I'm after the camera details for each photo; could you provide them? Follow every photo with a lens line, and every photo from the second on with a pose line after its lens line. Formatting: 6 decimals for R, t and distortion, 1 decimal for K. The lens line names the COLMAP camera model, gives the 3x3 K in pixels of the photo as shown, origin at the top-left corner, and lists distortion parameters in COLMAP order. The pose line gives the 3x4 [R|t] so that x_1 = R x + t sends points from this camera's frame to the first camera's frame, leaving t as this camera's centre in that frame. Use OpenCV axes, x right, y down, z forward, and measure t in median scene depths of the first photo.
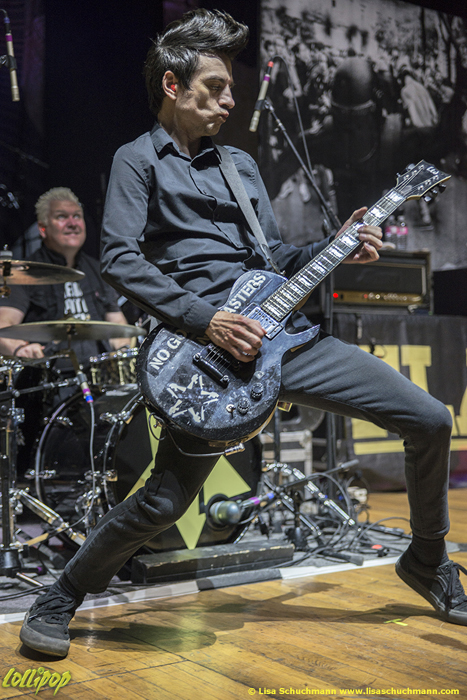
lens RADIAL K [[1163.8, 0, 206.4], [0, 1163.8, 351.3], [0, 0, 1]] dist [0.115101, 0.107117]
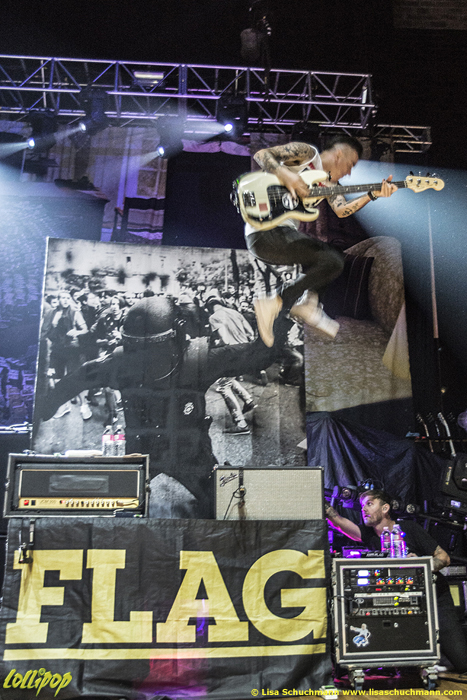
lens RADIAL K [[708.1, 0, 275.1], [0, 708.1, 315.0], [0, 0, 1]] dist [-0.124565, 0.140274]
pose [[0.866819, -0.160814, -0.471979, 0.581624], [0.017854, 0.955967, -0.292930, -0.018187], [0.498303, 0.245491, 0.831521, 0.470834]]
